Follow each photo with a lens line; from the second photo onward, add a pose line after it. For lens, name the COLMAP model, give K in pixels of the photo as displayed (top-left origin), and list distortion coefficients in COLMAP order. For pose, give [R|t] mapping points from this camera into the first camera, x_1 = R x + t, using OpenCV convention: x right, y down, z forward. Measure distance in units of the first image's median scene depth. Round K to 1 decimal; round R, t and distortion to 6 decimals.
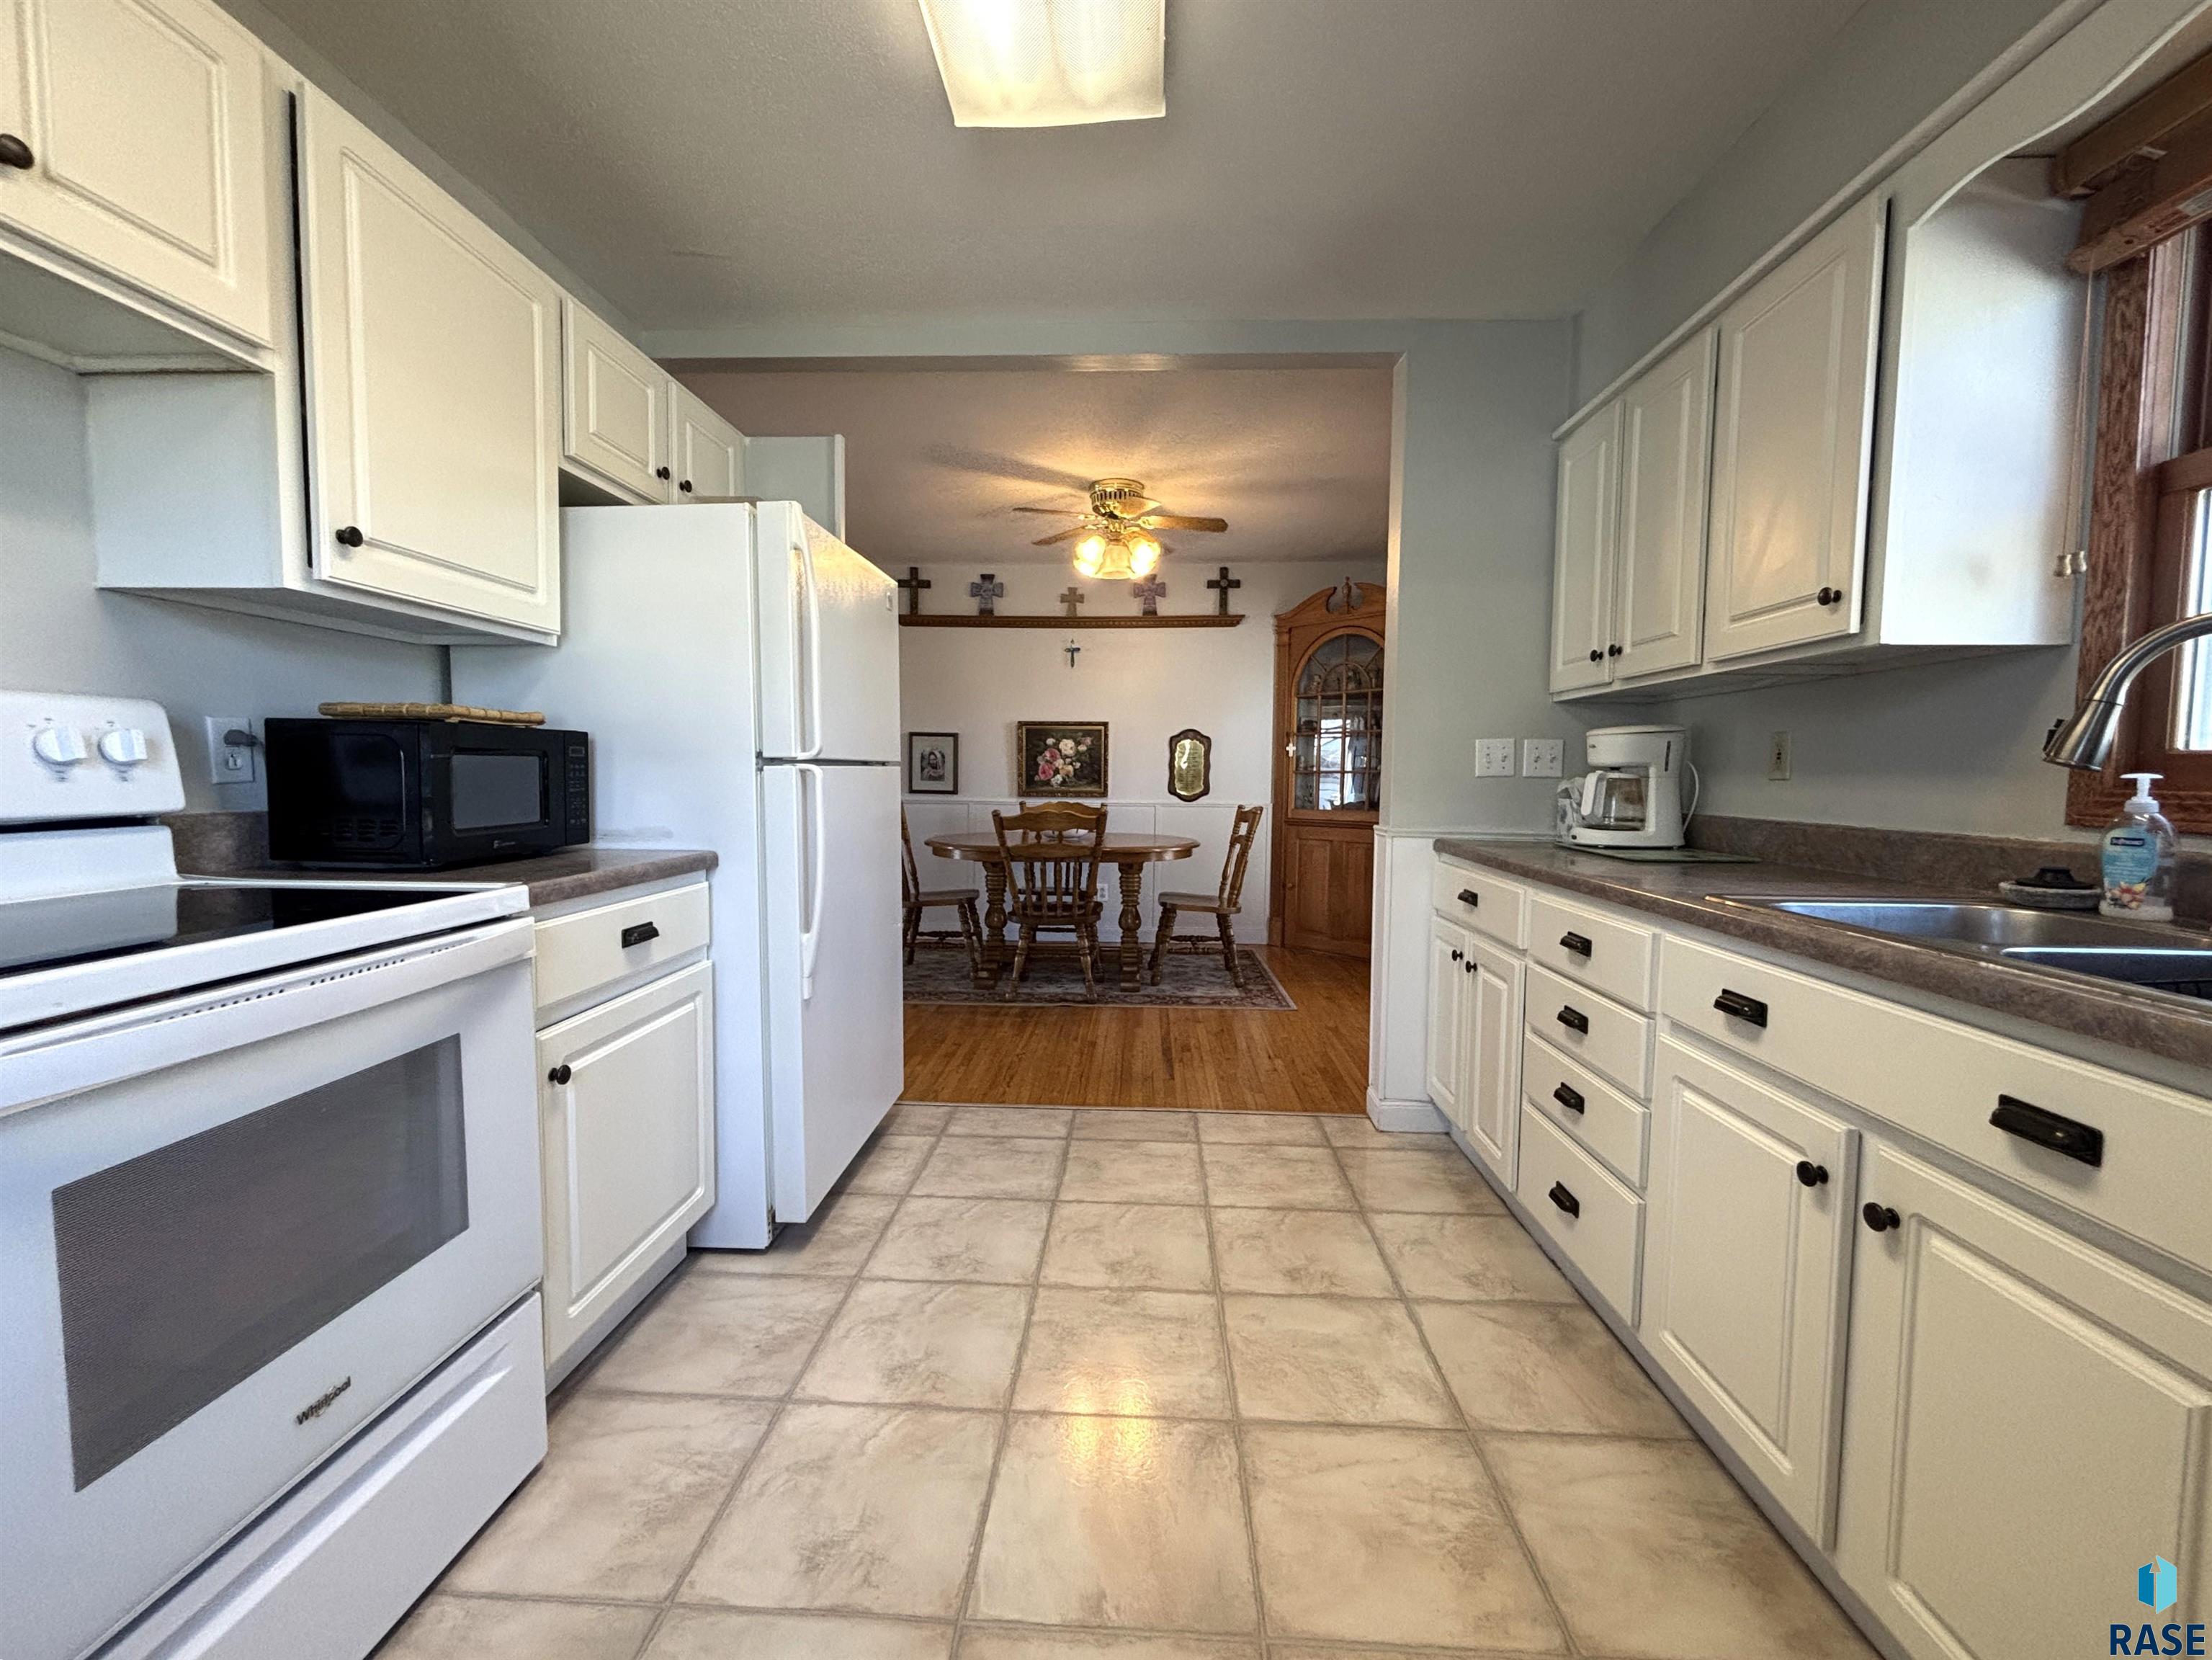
lens RADIAL K [[898.9, 0, 1106.0], [0, 898.9, 830.0], [0, 0, 1]] dist [-0.003580, -0.000480]
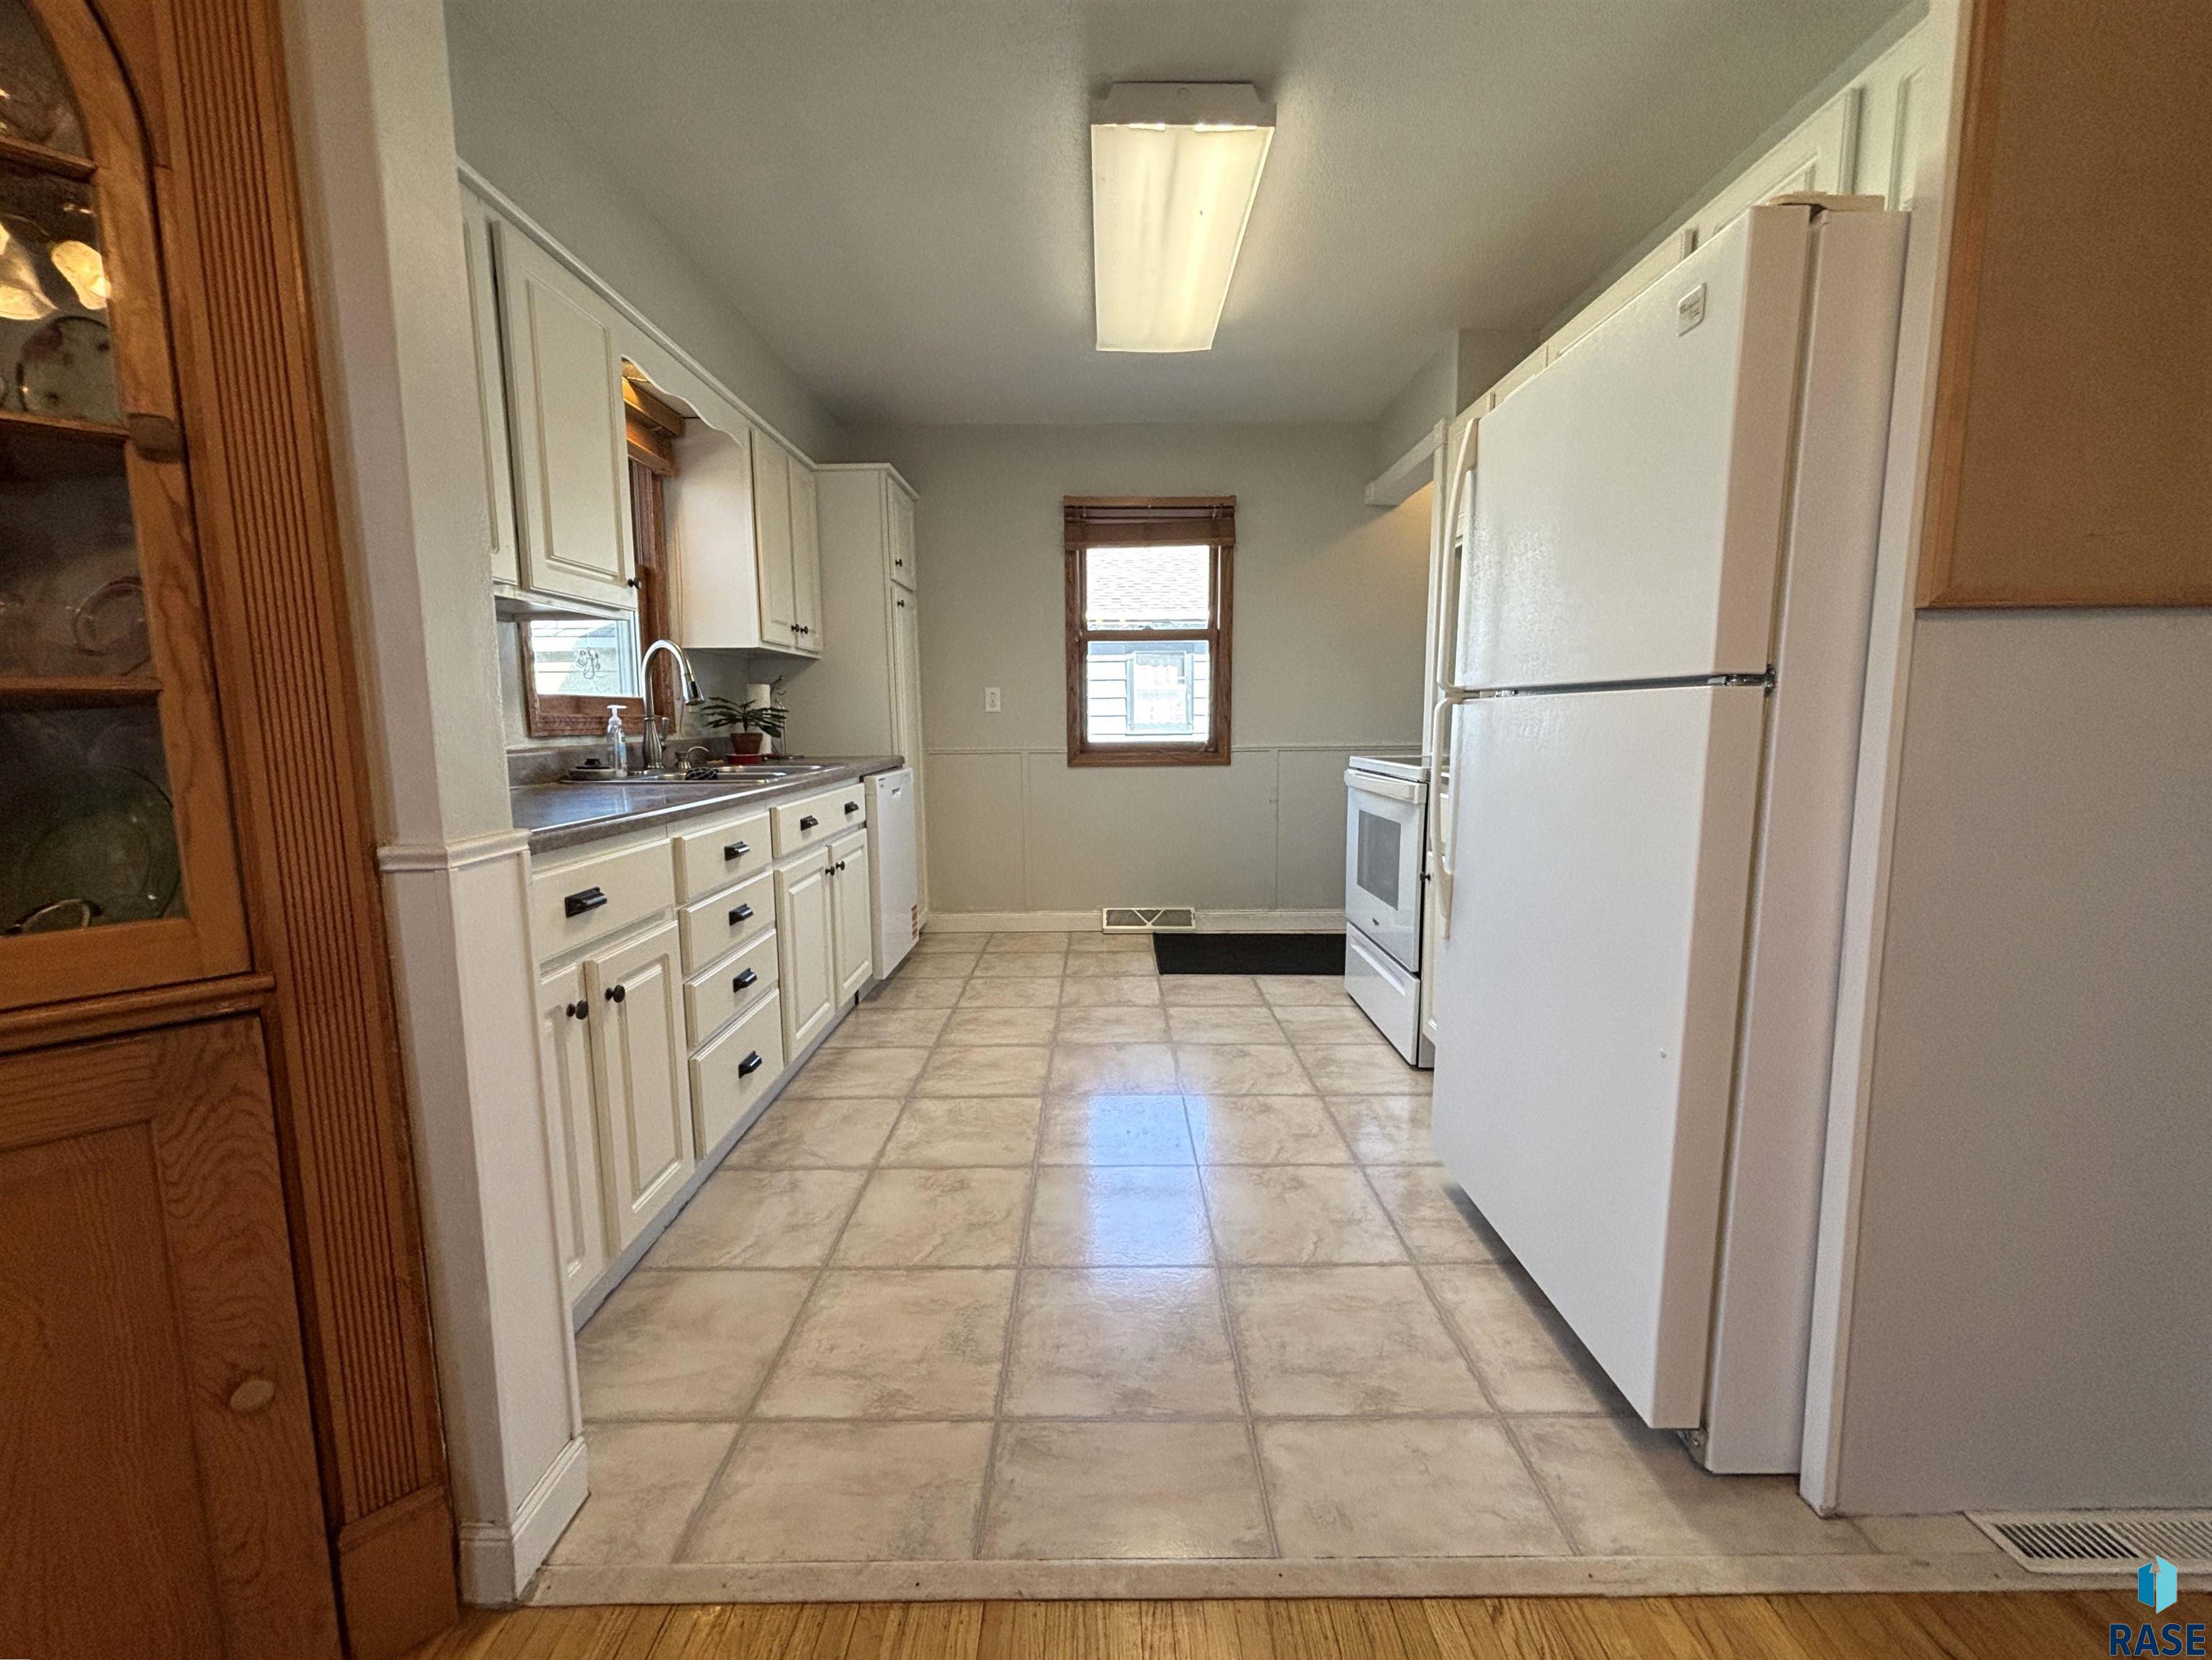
lens RADIAL K [[894.5, 0, 1100.9], [0, 894.5, 825.3], [0, 0, 1]] dist [0.007054, -0.000384]
pose [[-0.998895, 0.001464, -0.046978, 0.077920], [-0.007286, 0.982611, 0.185533, -0.097906], [0.046433, 0.185670, -0.981514, 1.661906]]
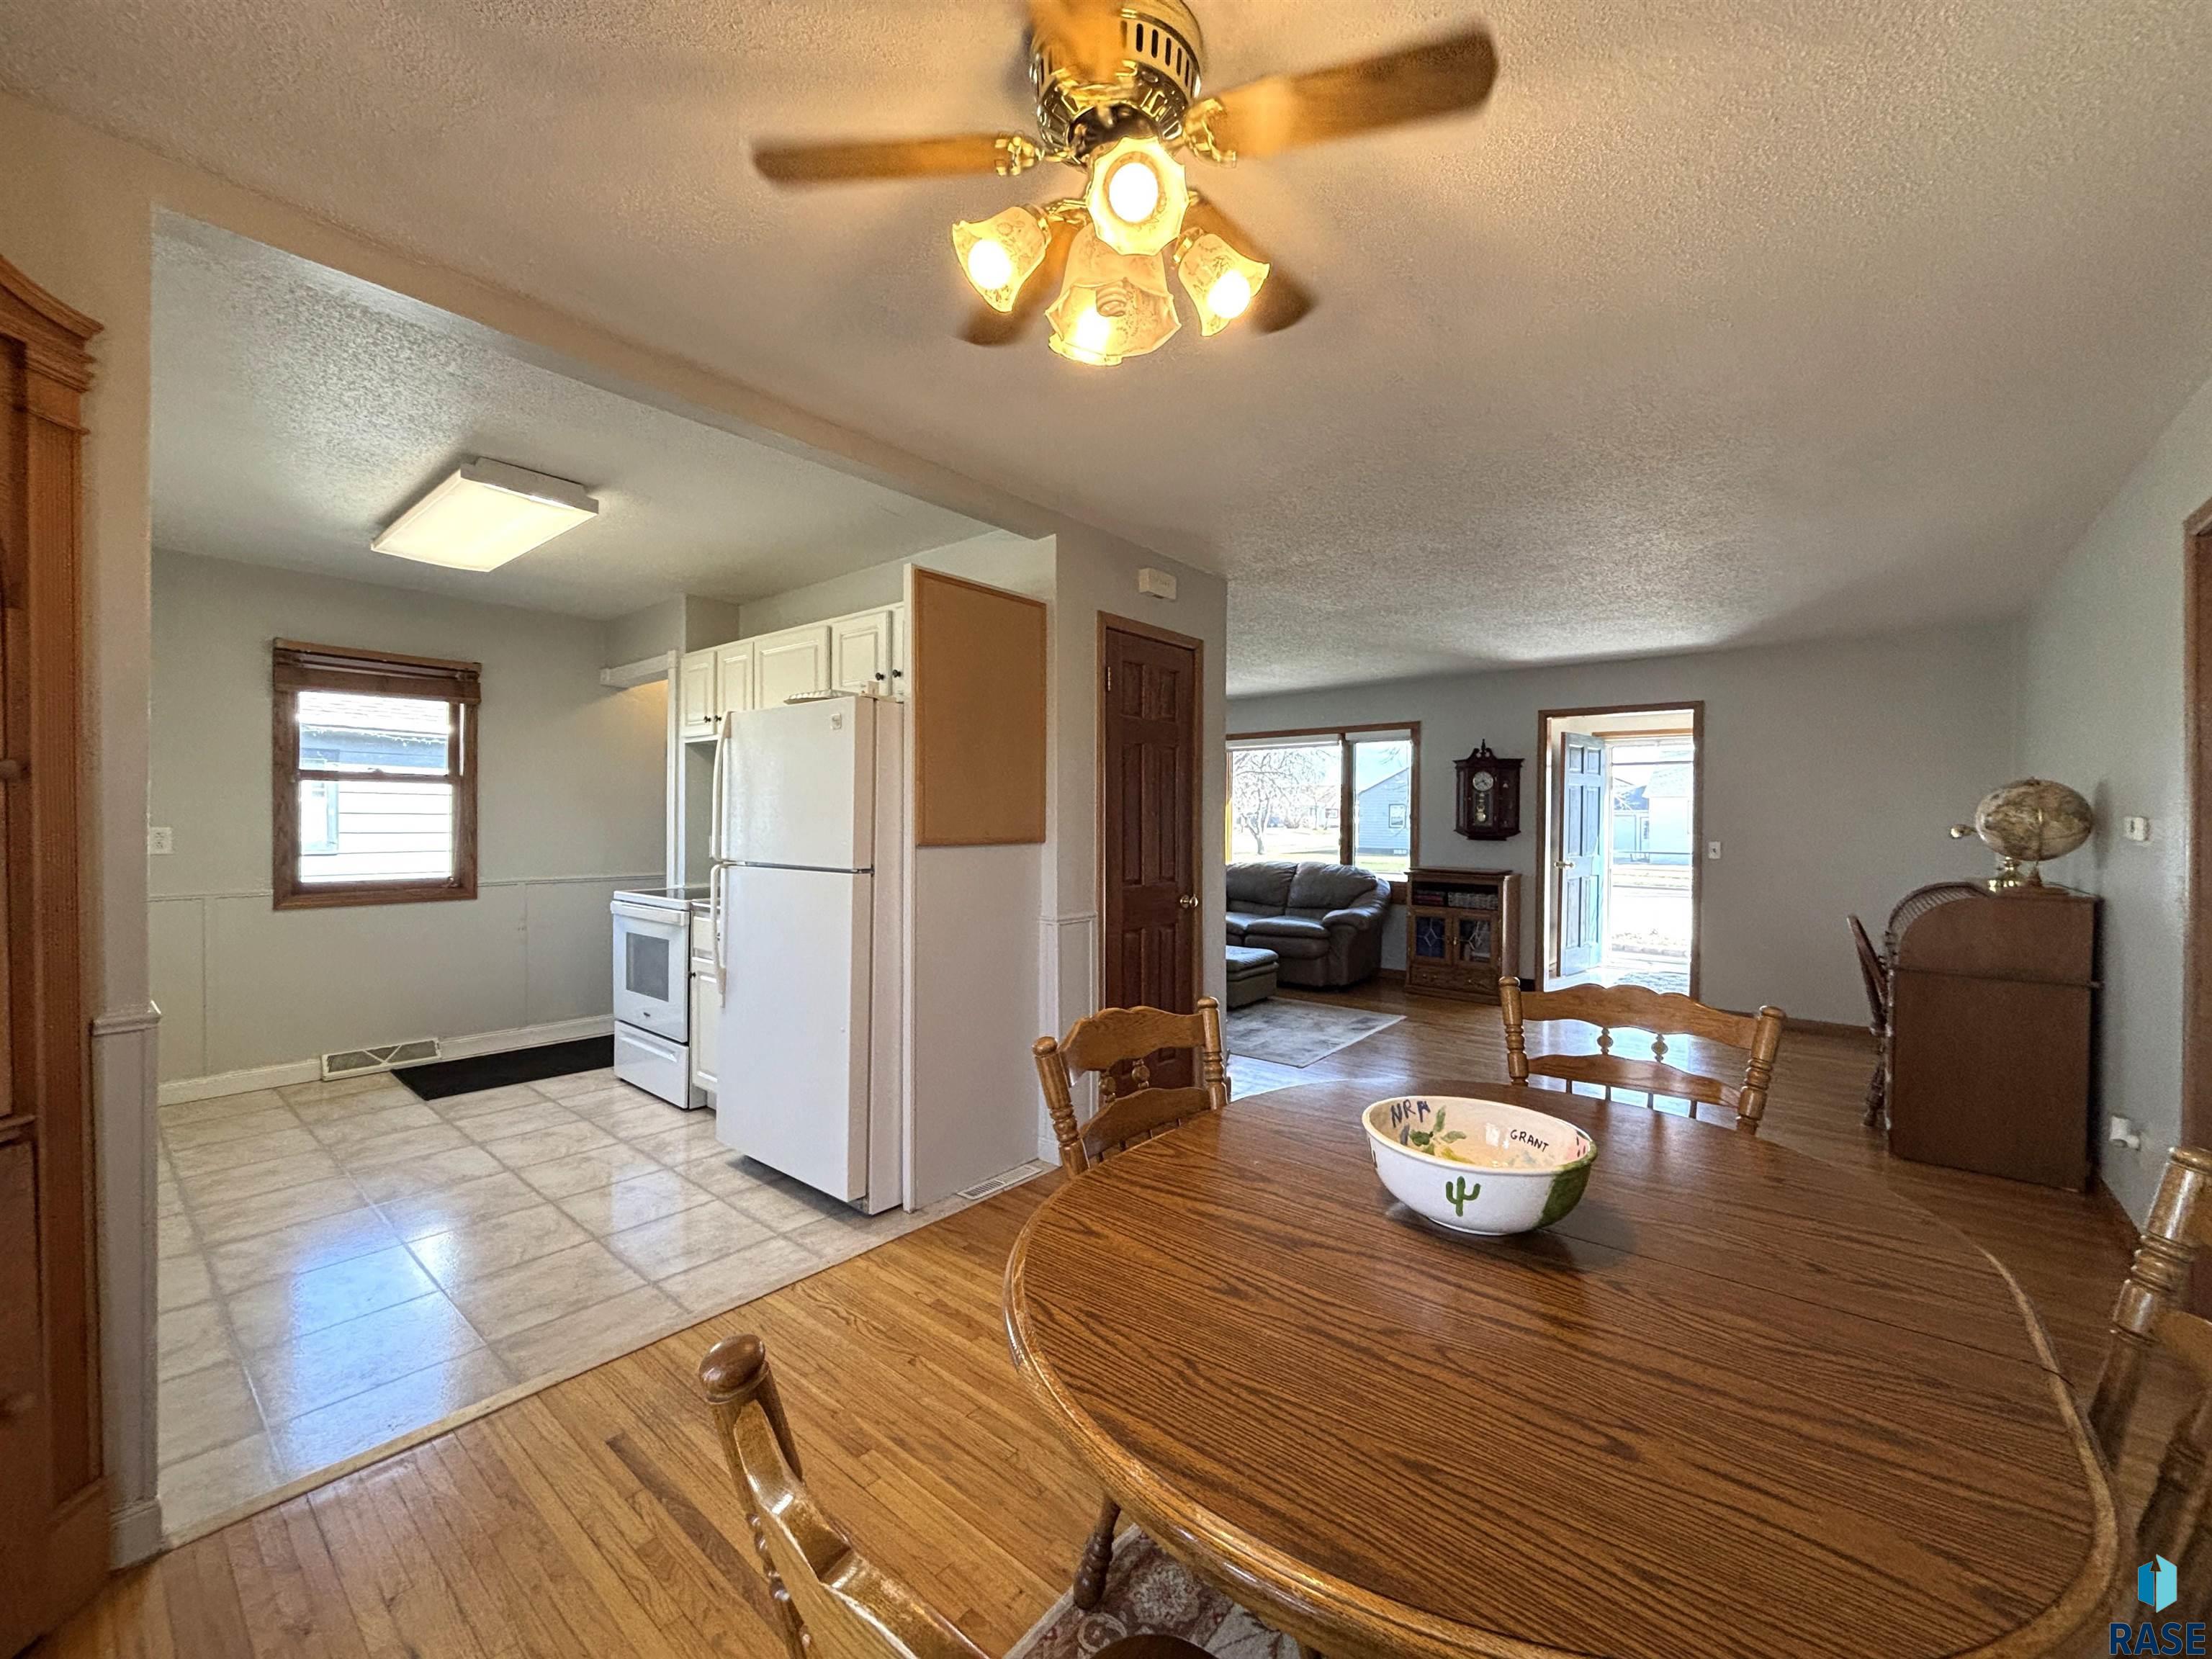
lens RADIAL K [[894.3, 0, 1100.9], [0, 894.3, 824.8], [0, 0, 1]] dist [0.007054, -0.000384]
pose [[-0.610181, -0.012110, -0.792169, 0.476992], [-0.067509, 0.997041, 0.036758, -0.218928], [0.789380, 0.075907, -0.609193, 2.180688]]
